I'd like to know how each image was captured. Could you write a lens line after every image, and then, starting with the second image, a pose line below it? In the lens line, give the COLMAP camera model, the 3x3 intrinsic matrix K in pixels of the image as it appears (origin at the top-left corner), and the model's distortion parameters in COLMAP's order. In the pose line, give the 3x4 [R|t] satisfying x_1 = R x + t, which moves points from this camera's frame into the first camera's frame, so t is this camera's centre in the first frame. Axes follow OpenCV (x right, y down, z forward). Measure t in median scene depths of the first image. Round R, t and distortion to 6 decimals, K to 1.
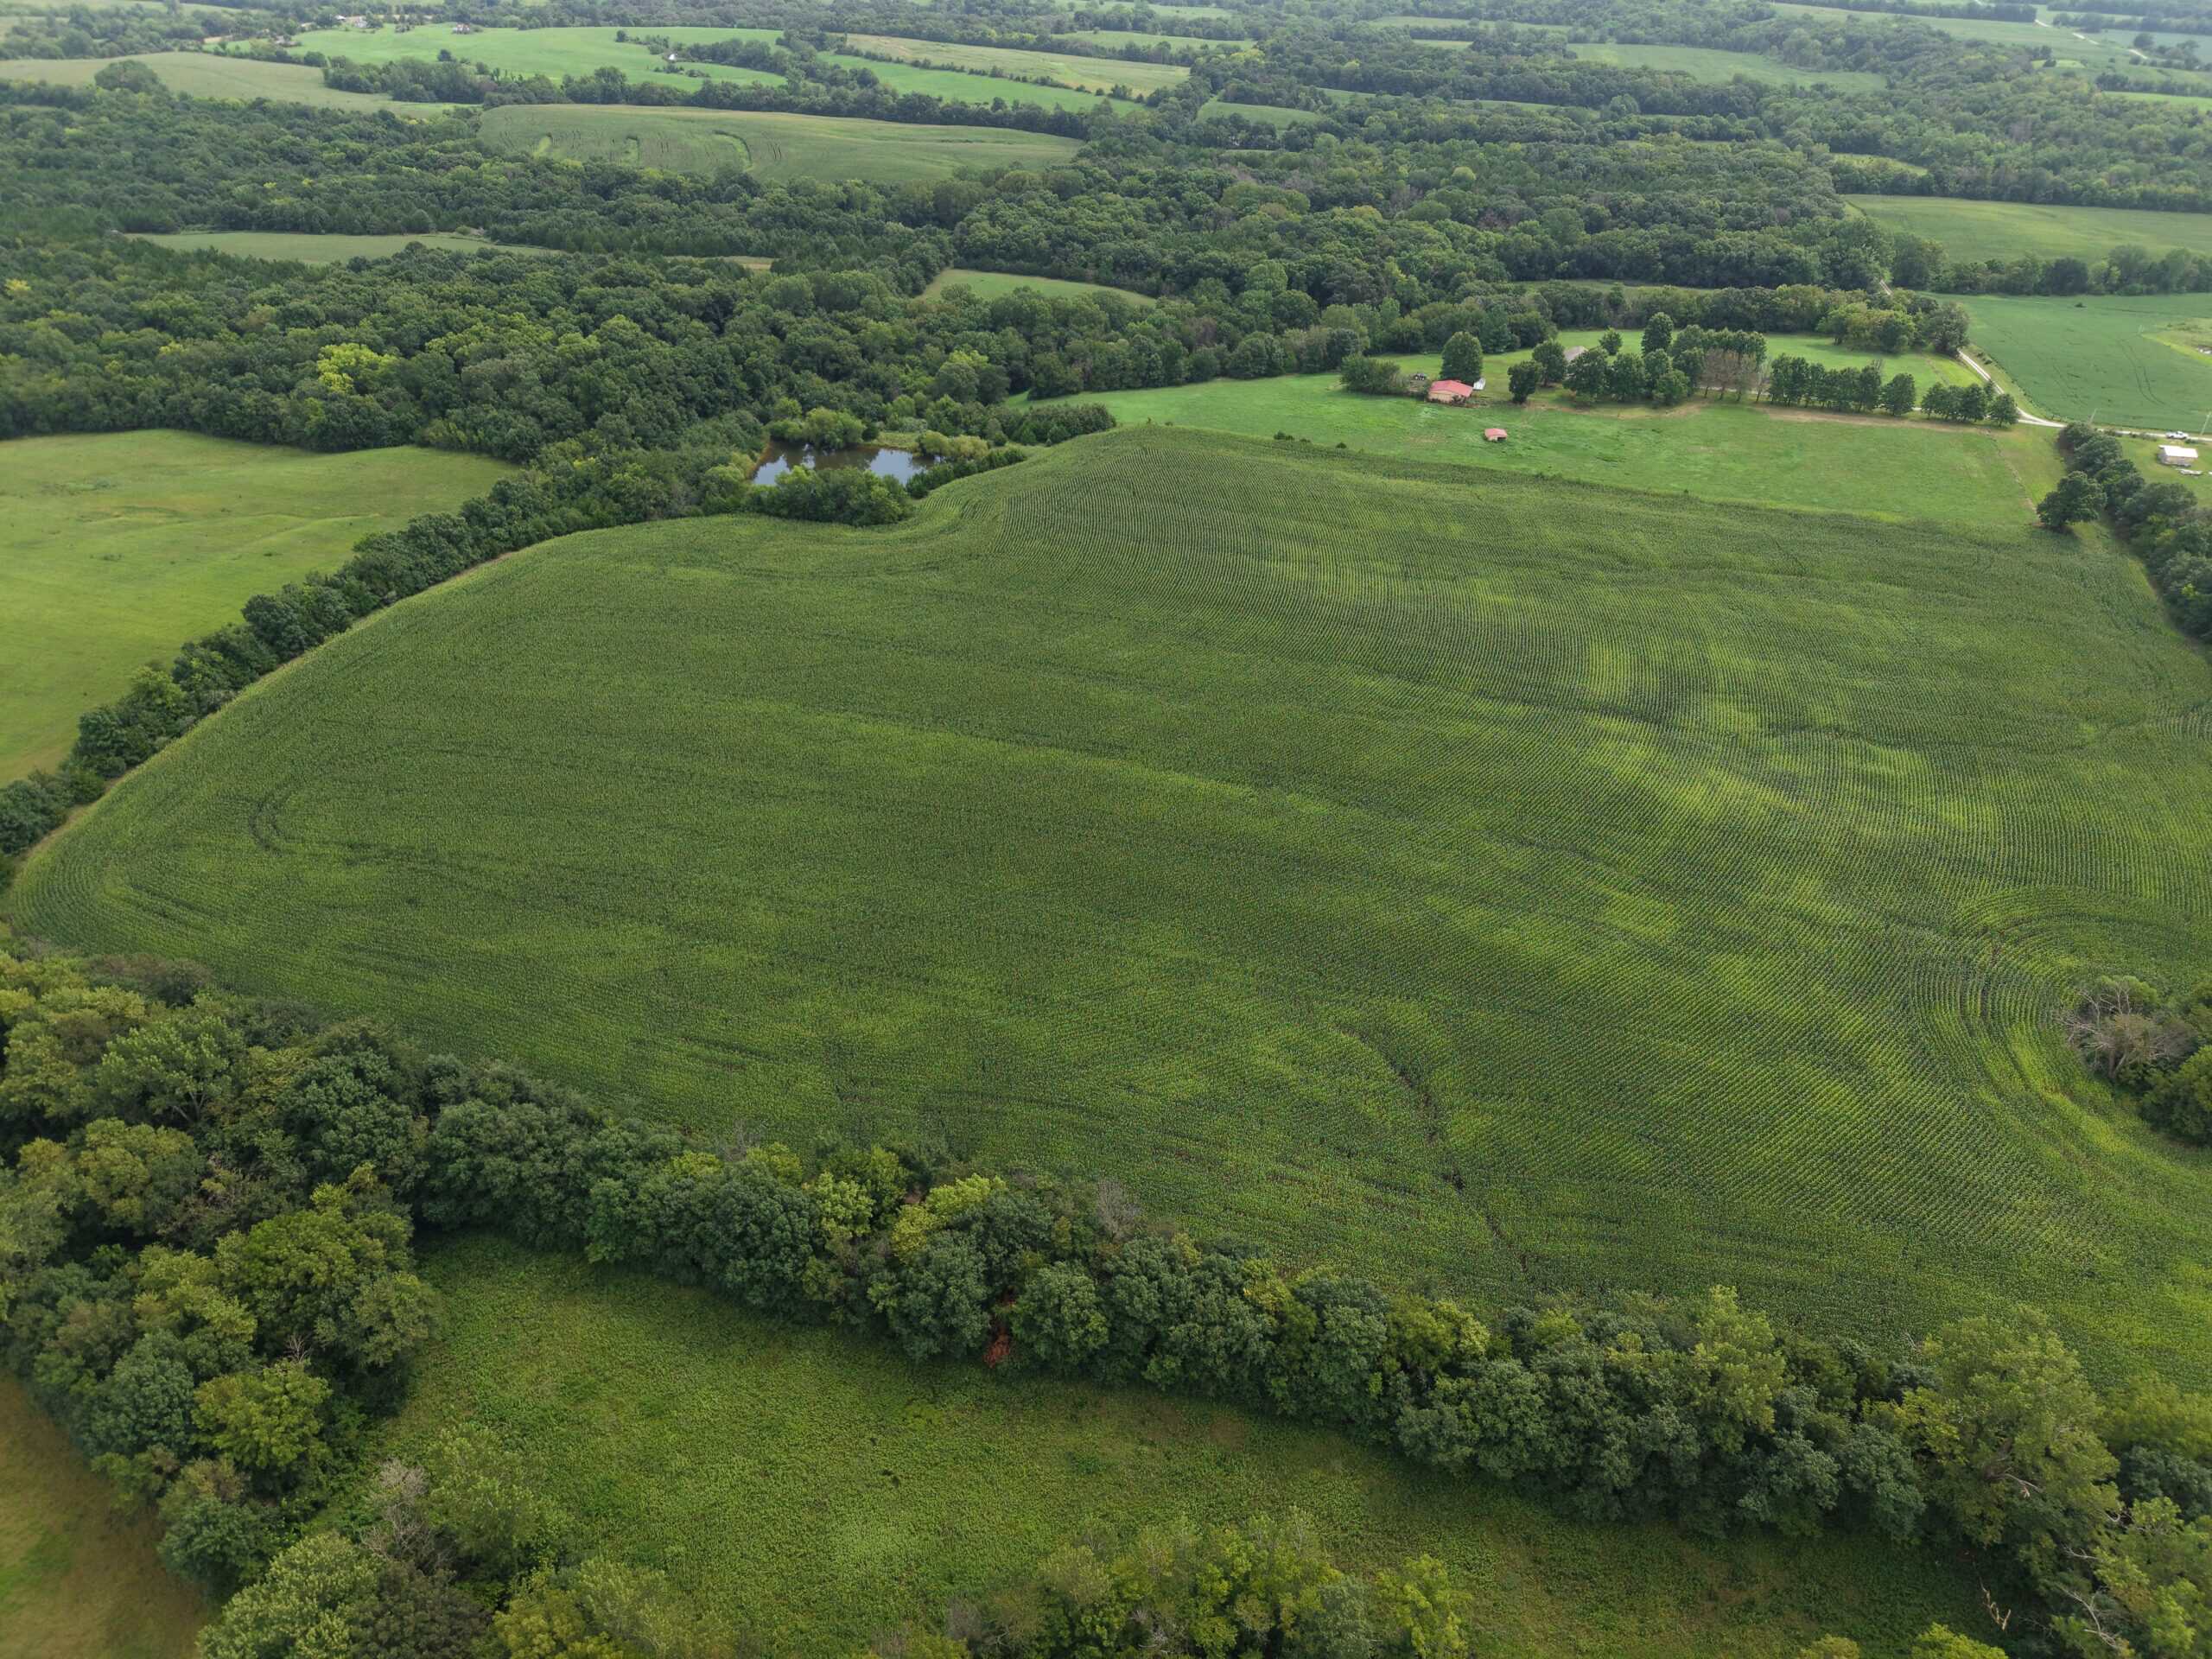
lens RADIAL K [[1487.8, 0, 1095.3], [0, 1487.8, 837.7], [0, 0, 1]] dist [0.020495, -0.013476]
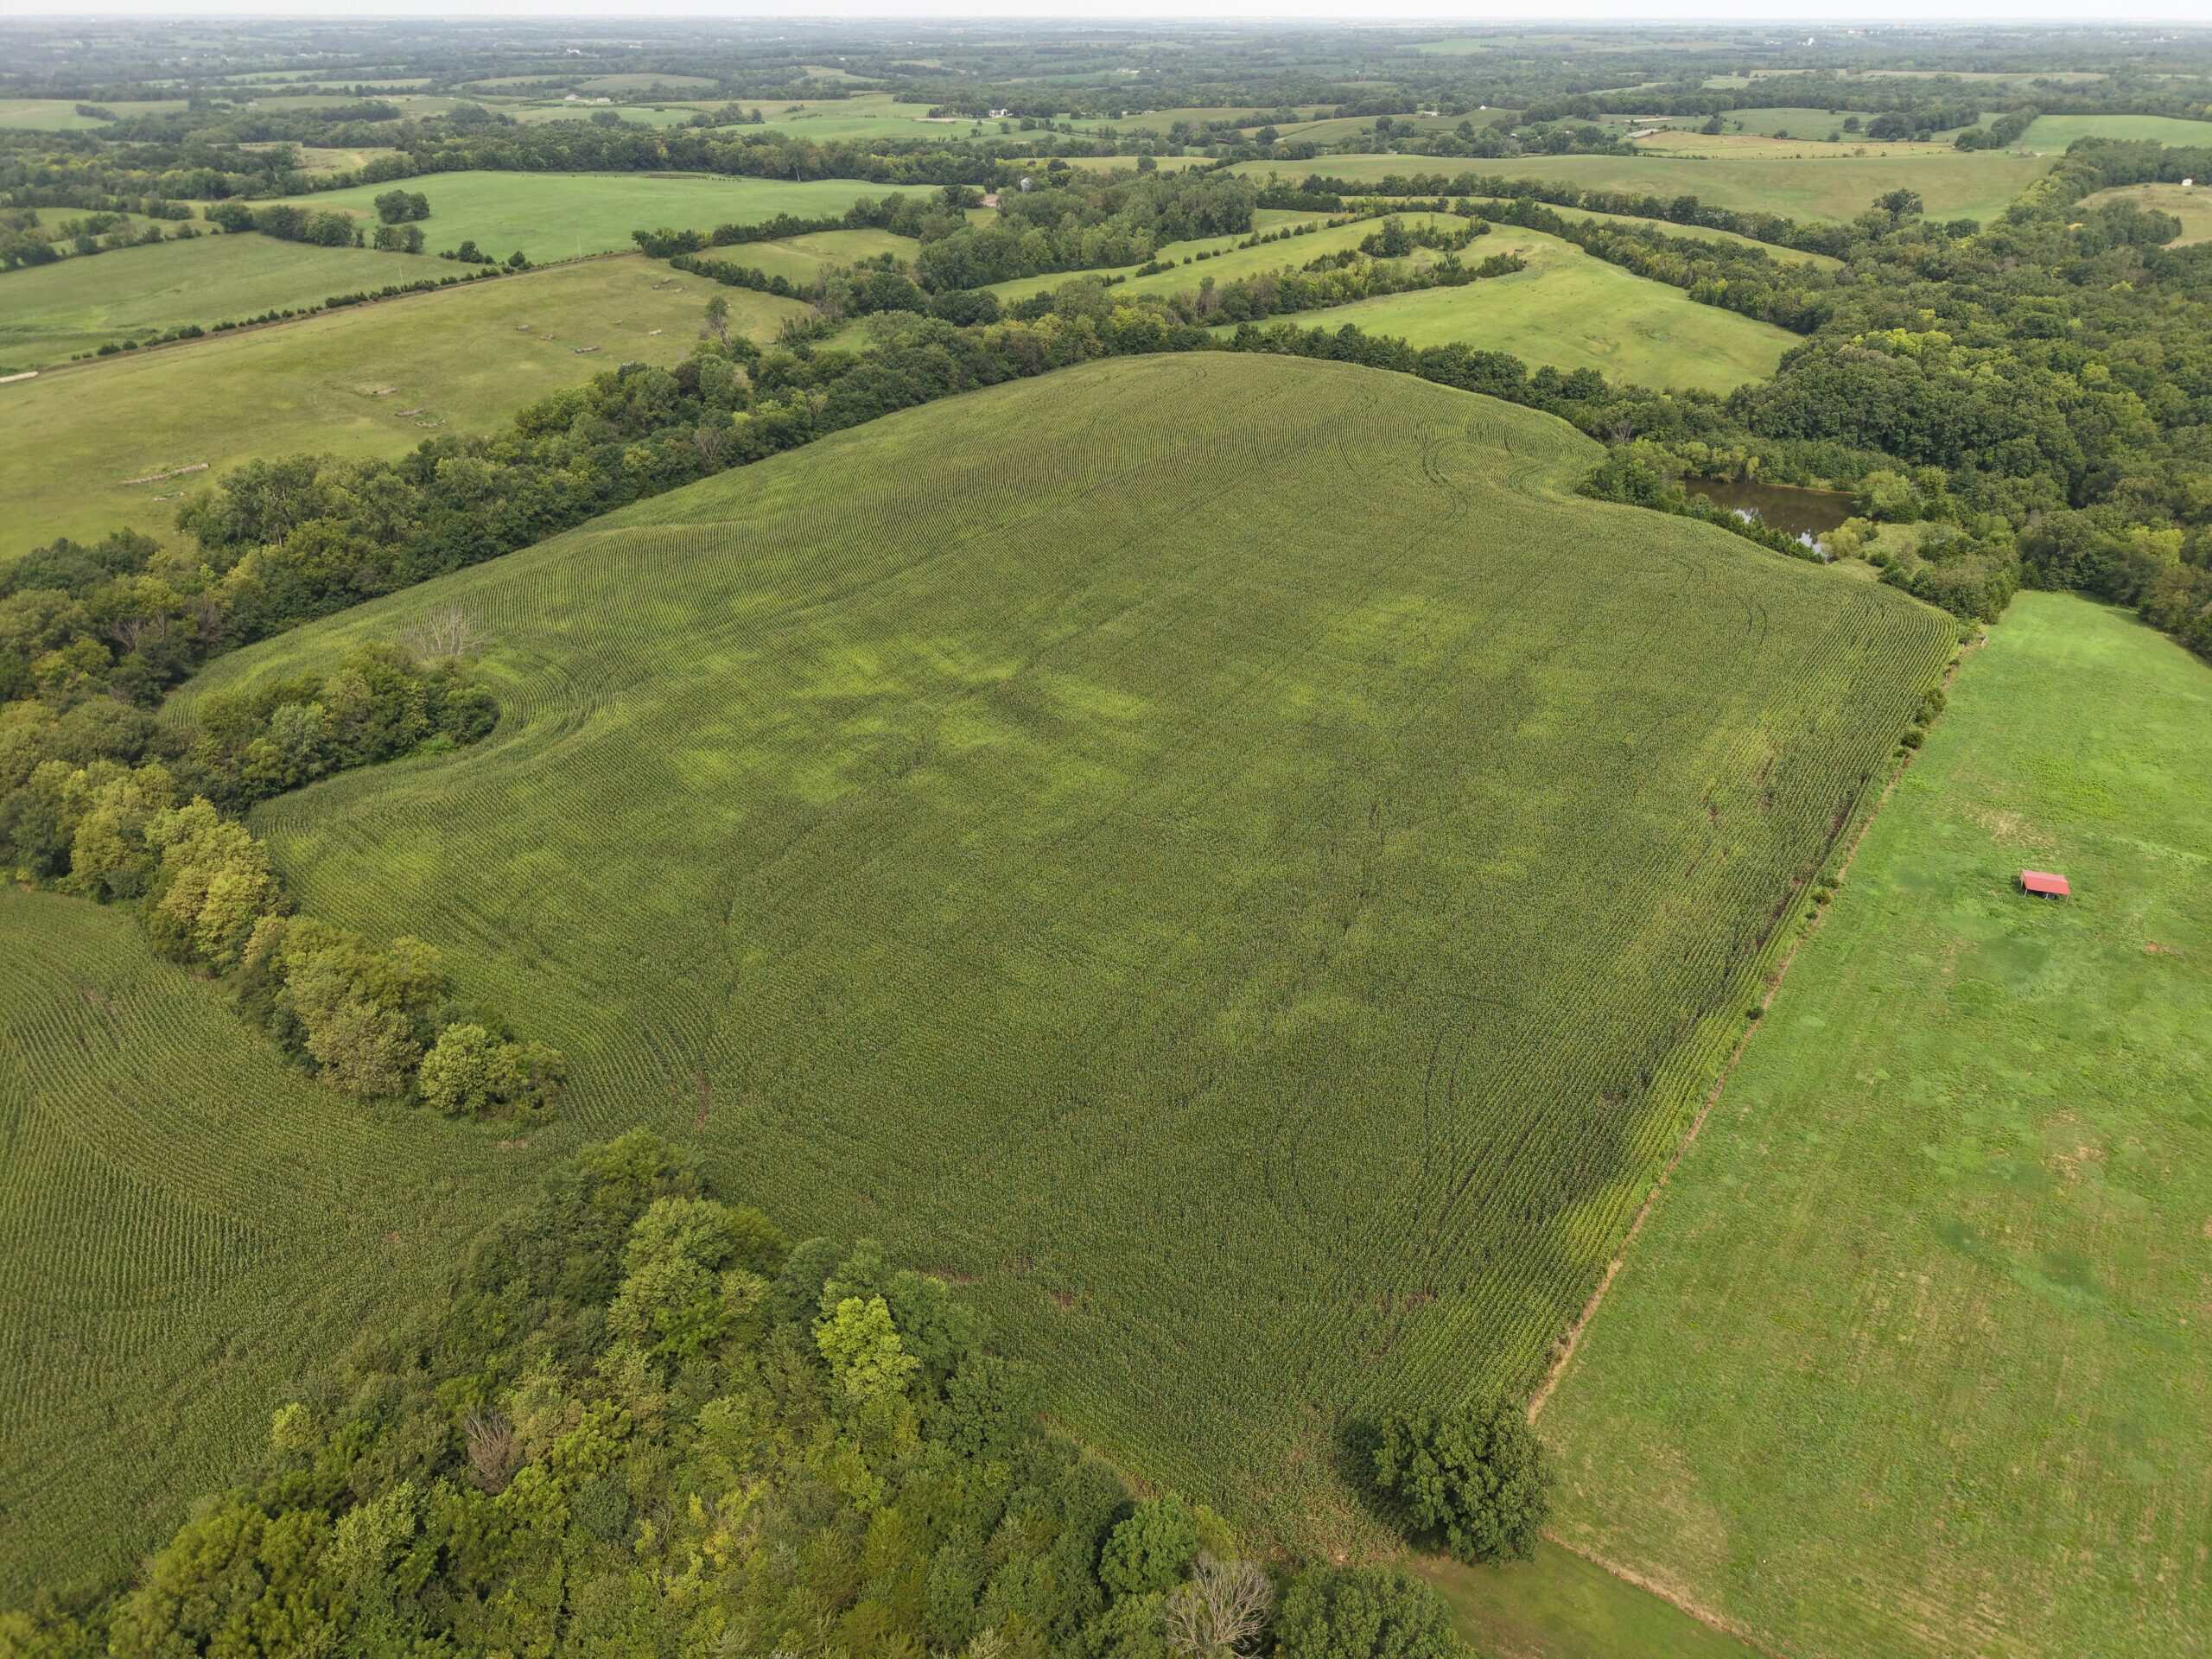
lens RADIAL K [[1487.8, 0, 1095.3], [0, 1487.8, 837.7], [0, 0, 1]] dist [0.020495, -0.013476]
pose [[-0.363919, 0.450981, -0.814972, 0.750834], [-0.511639, 0.634354, 0.579500, -0.389238], [0.778324, 0.627862, -0.000114, 0.708750]]
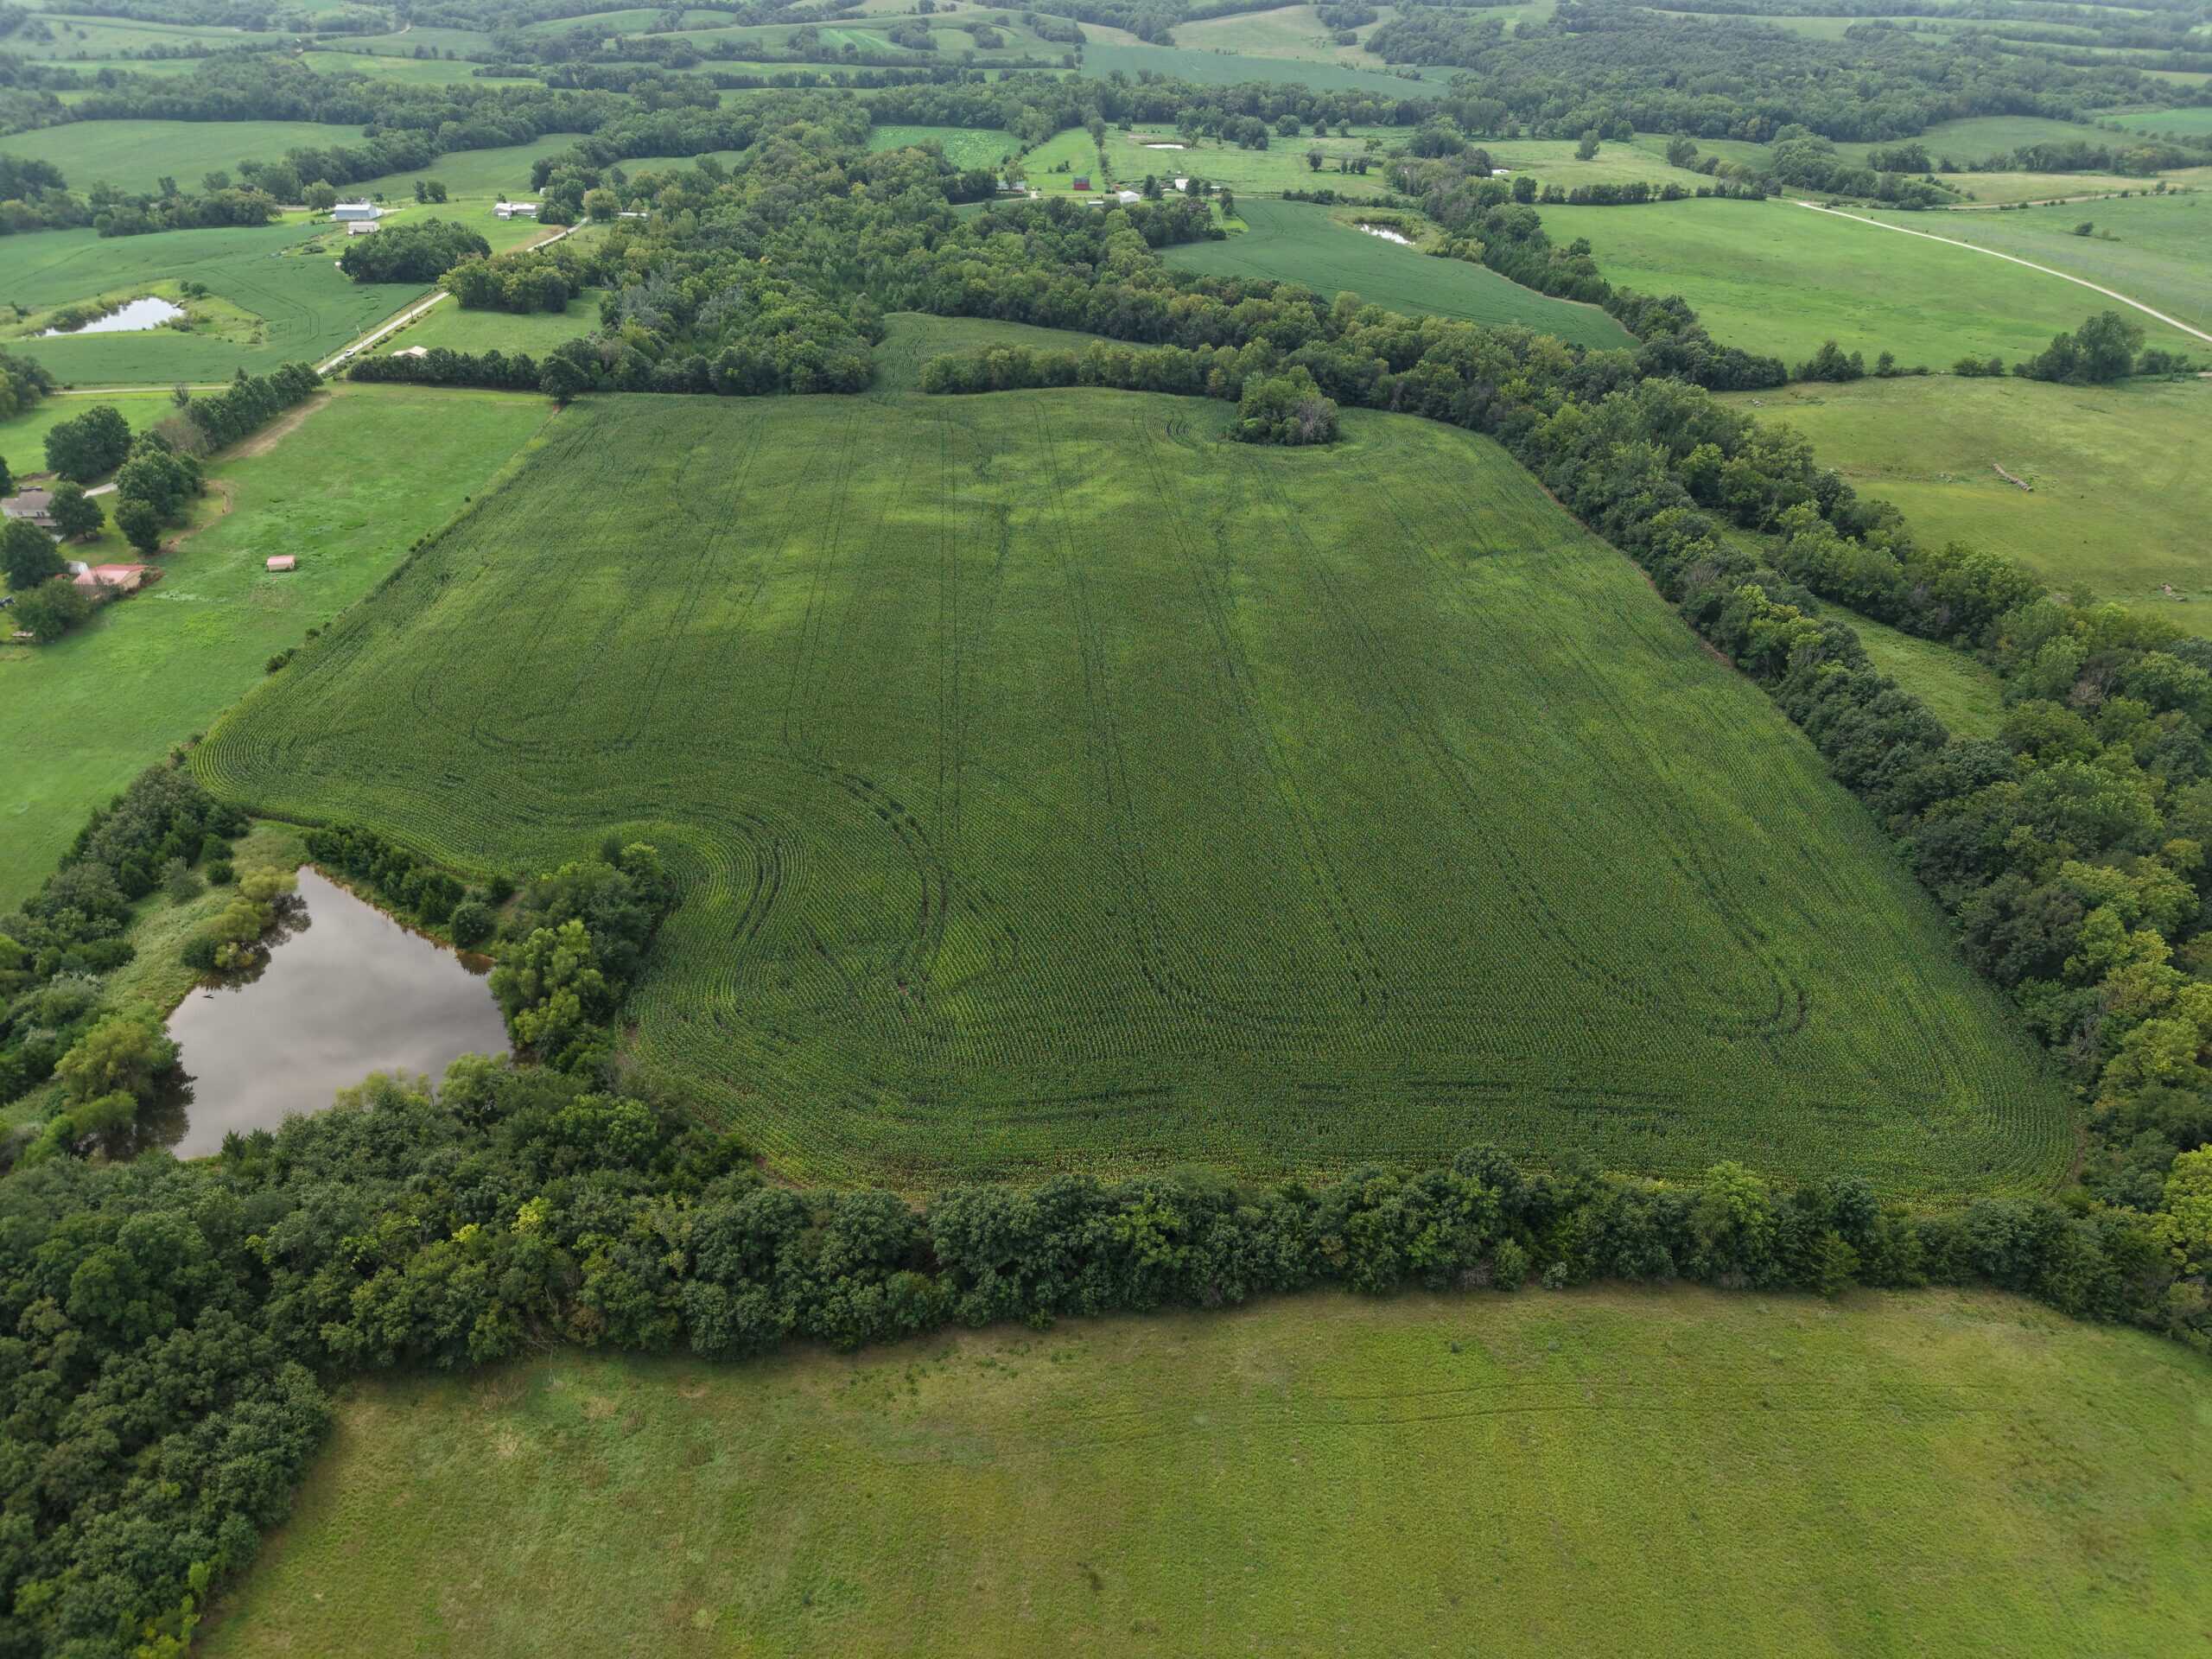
lens RADIAL K [[1515.2, 0, 1099.2], [0, 1515.2, 825.7], [0, 0, 1]] dist [0.015546, -0.007903]
pose [[-0.284130, -0.510738, 0.811429, -0.570287], [0.519976, 0.628957, 0.577960, -0.406215], [-0.805540, 0.586140, 0.086866, 0.624630]]
